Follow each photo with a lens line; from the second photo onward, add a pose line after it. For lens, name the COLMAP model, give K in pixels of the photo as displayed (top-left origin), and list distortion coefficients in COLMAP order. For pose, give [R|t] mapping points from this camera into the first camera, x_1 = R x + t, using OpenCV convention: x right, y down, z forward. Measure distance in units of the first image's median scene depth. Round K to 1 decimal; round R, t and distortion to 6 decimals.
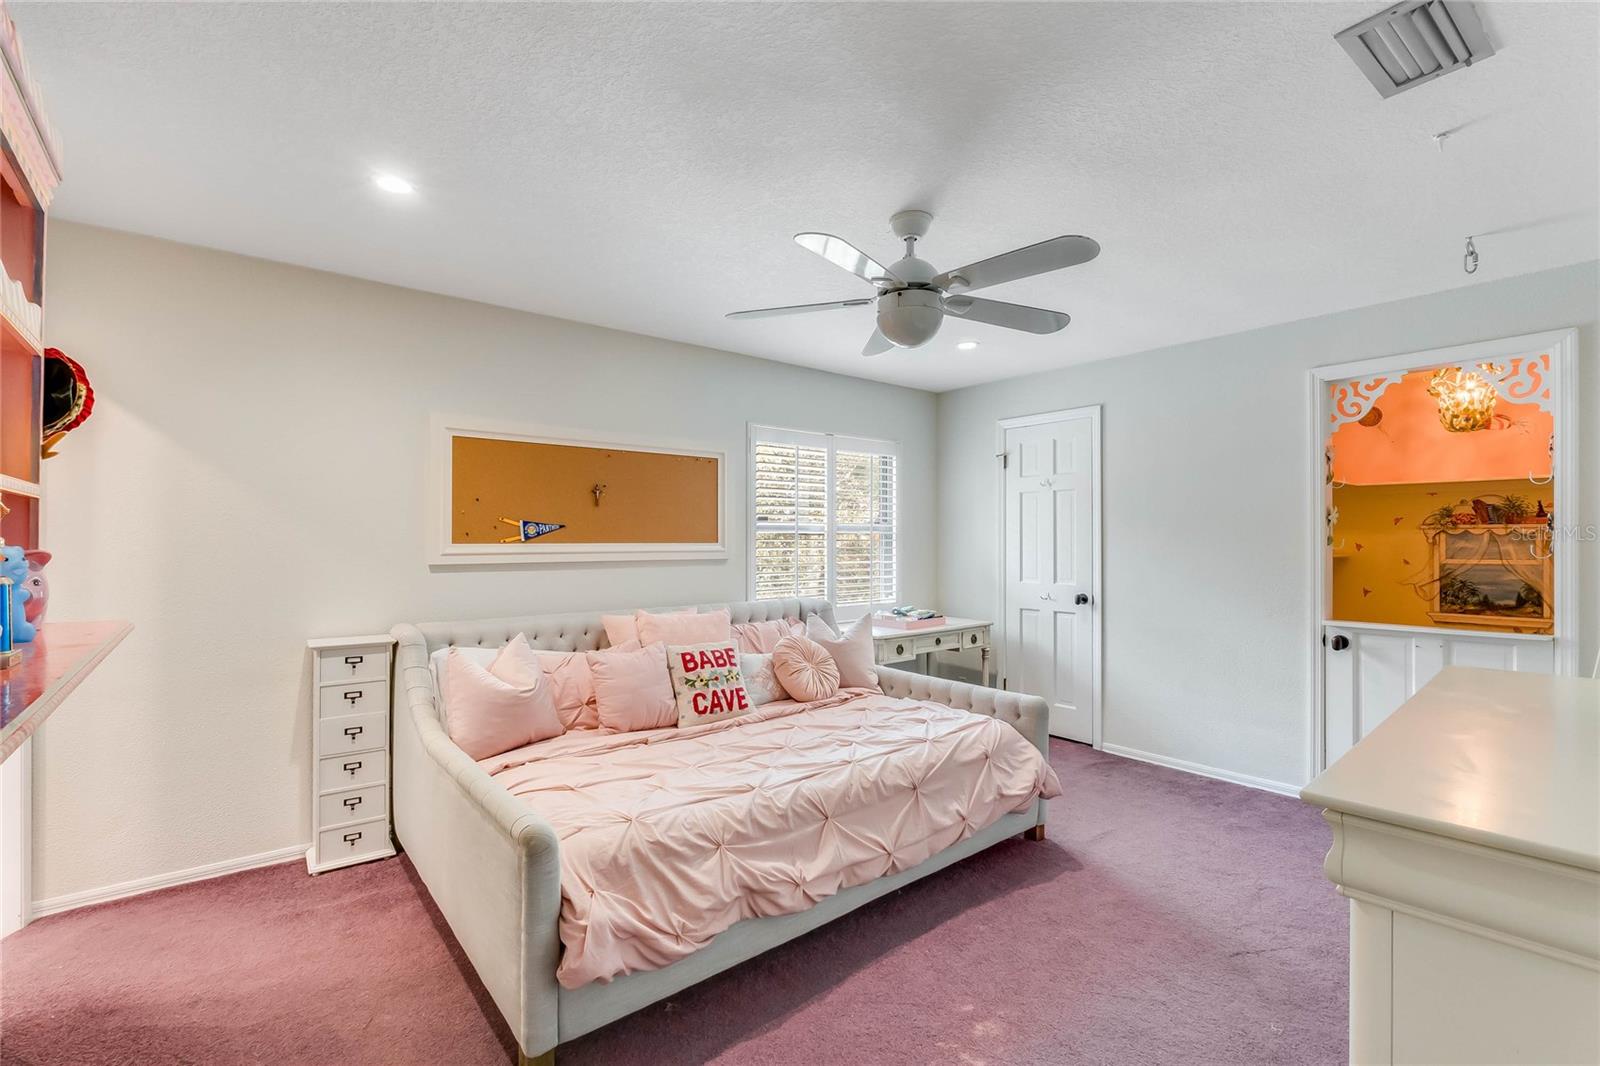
lens RADIAL K [[735.5, 0, 798.2], [0, 735.5, 539.7], [0, 0, 1]] dist [0.001791, 0.000310]
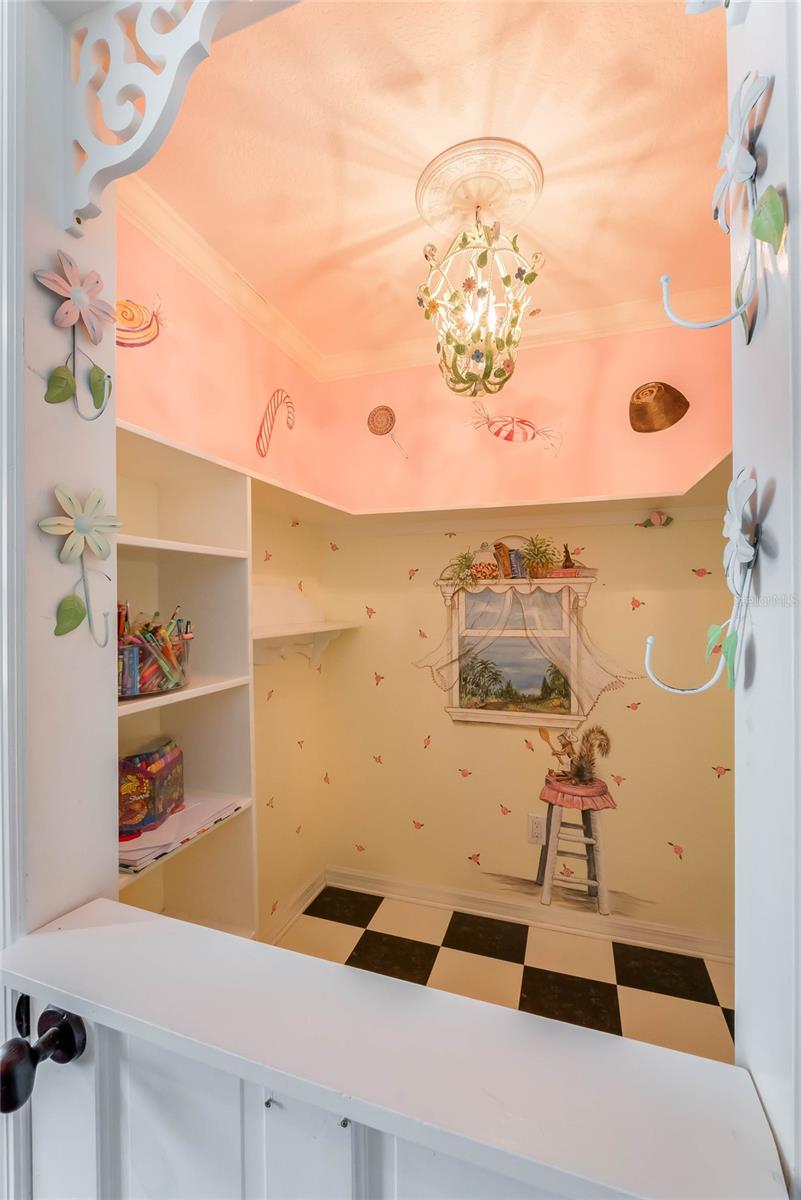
lens RADIAL K [[534.3, 0, 401.7], [0, 534.3, 601.1], [0, 0, 1]] dist [-0.001171, -0.000077]
pose [[0.853701, -0.004068, 0.520747, 0.587109], [0.003436, 0.999992, 0.002178, -0.001415], [-0.520752, -0.000070, 0.853708, 0.625033]]
